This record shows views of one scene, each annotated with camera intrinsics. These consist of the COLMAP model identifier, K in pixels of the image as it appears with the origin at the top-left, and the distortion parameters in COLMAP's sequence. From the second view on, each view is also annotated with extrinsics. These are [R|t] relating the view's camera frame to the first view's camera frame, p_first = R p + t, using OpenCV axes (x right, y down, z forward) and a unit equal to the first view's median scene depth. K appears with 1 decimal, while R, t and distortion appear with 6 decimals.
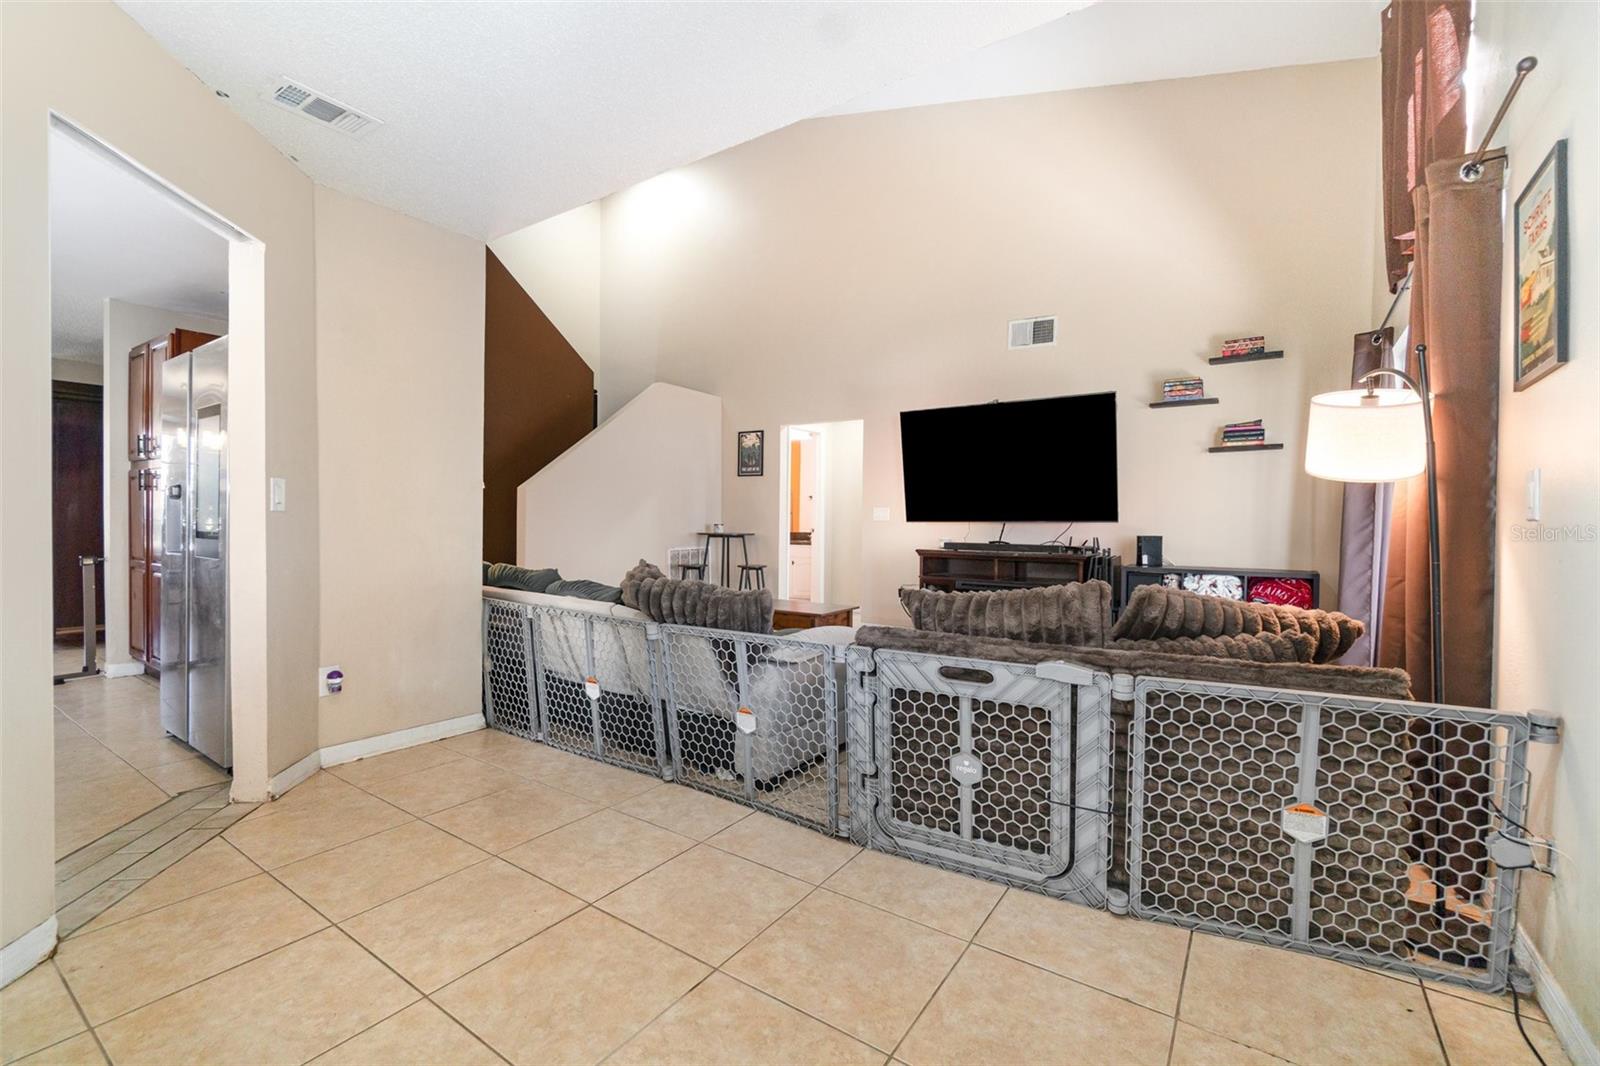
lens RADIAL K [[692.8, 0, 775.5], [0, 692.8, 528.0], [0, 0, 1]] dist [0.000218, -0.000206]
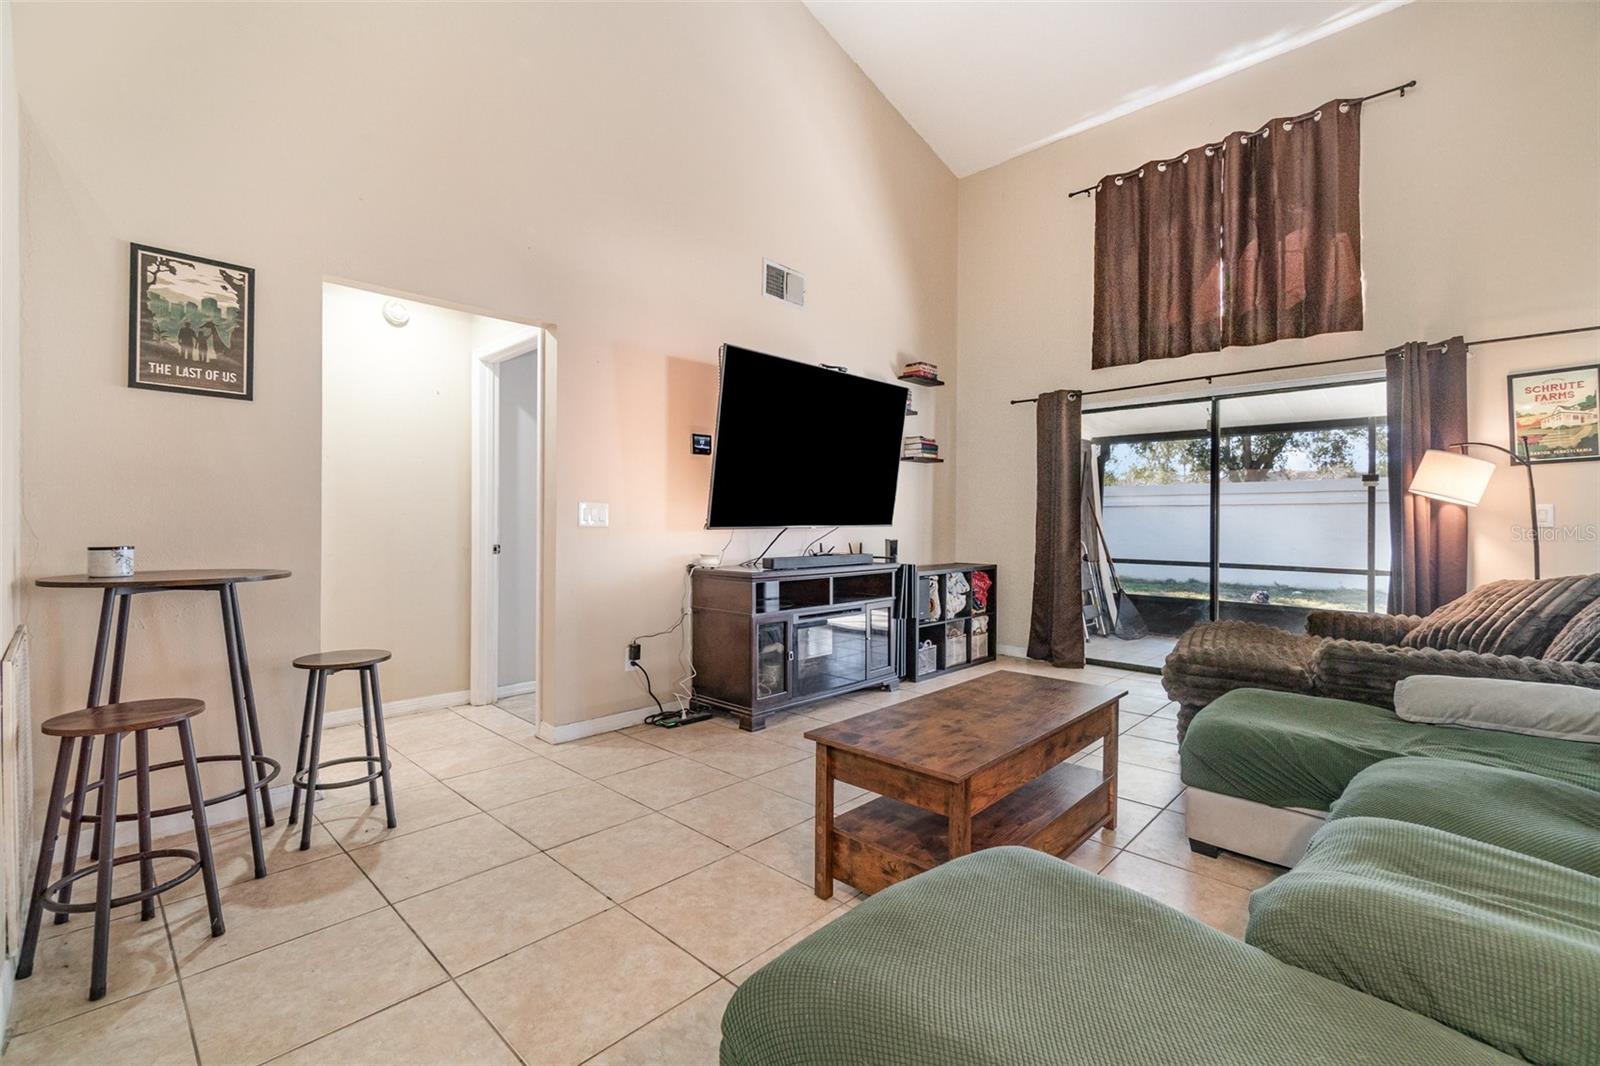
lens RADIAL K [[704.2, 0, 807.6], [0, 704.2, 522.5], [0, 0, 1]] dist [-0.000258, -0.000009]
pose [[0.144266, -0.006923, 0.989515, -0.481936], [0.010119, 0.999934, 0.005521, -0.020045], [-0.989487, 0.009217, 0.144326, 0.994423]]
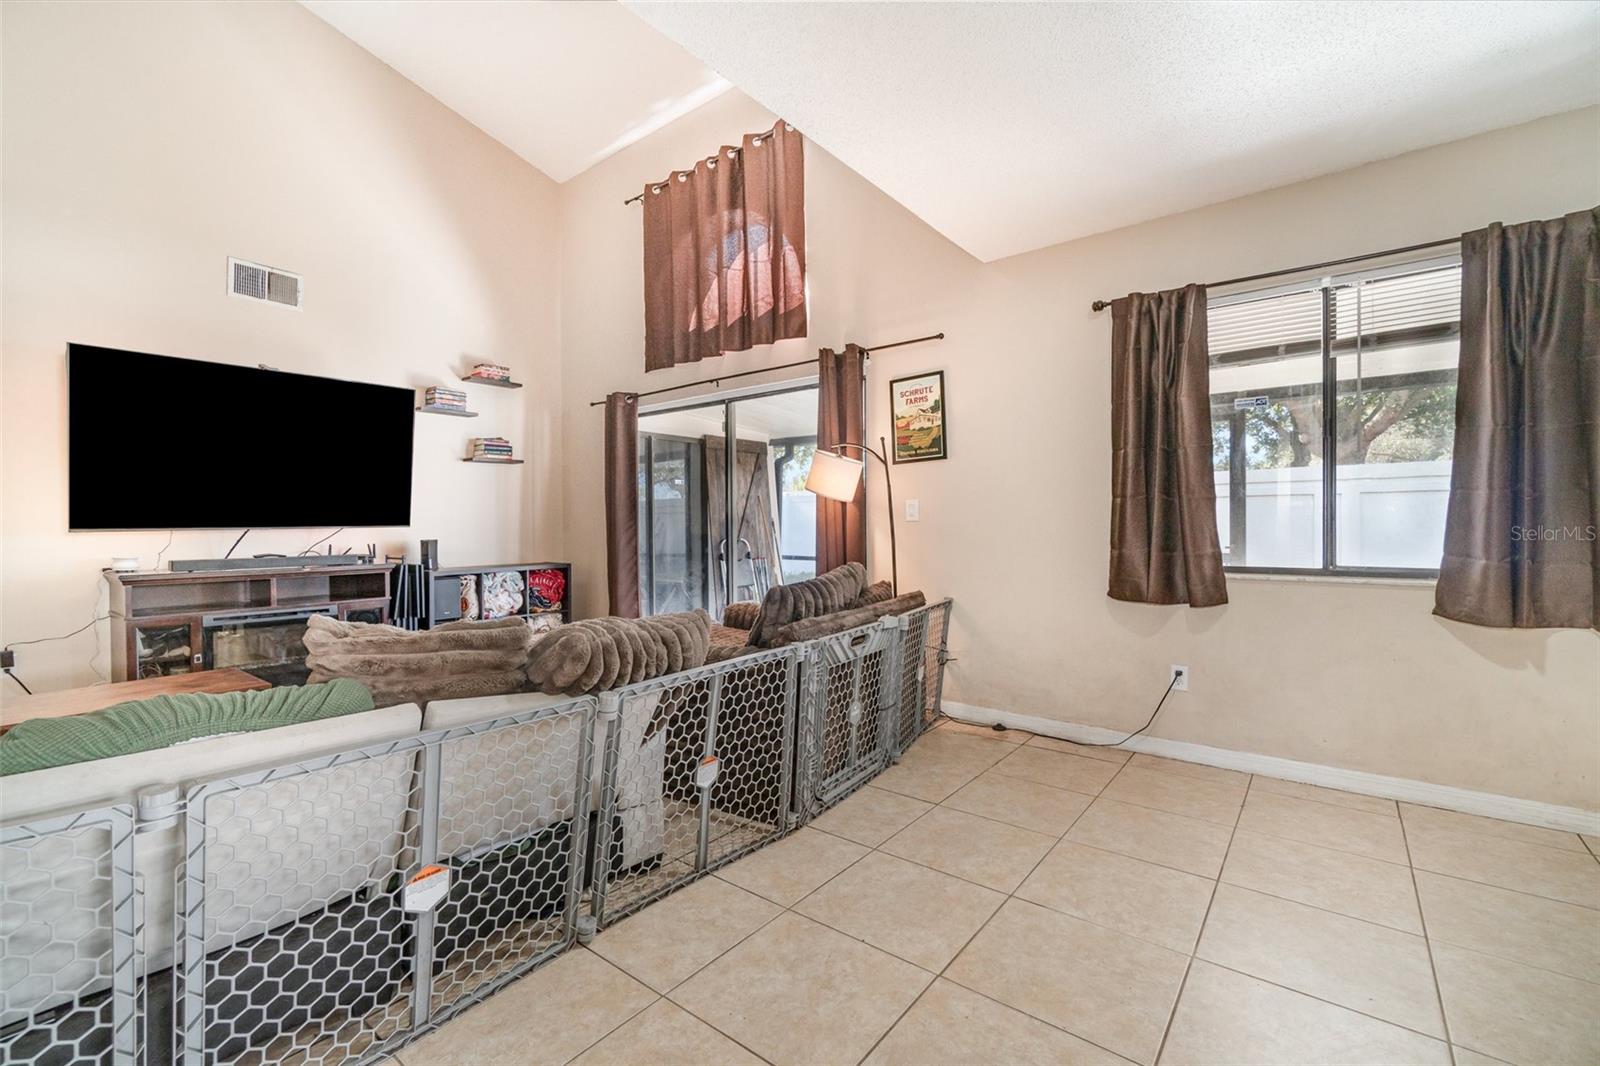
lens RADIAL K [[684.1, 0, 800.0], [0, 684.1, 533.0], [0, 0, 1]] dist [-0.009800, -0.000203]
pose [[0.051549, -0.021629, 0.998436, -0.420653], [0.019904, 0.999589, 0.020626, -0.008690], [-0.998472, 0.018810, 0.051958, 0.426336]]
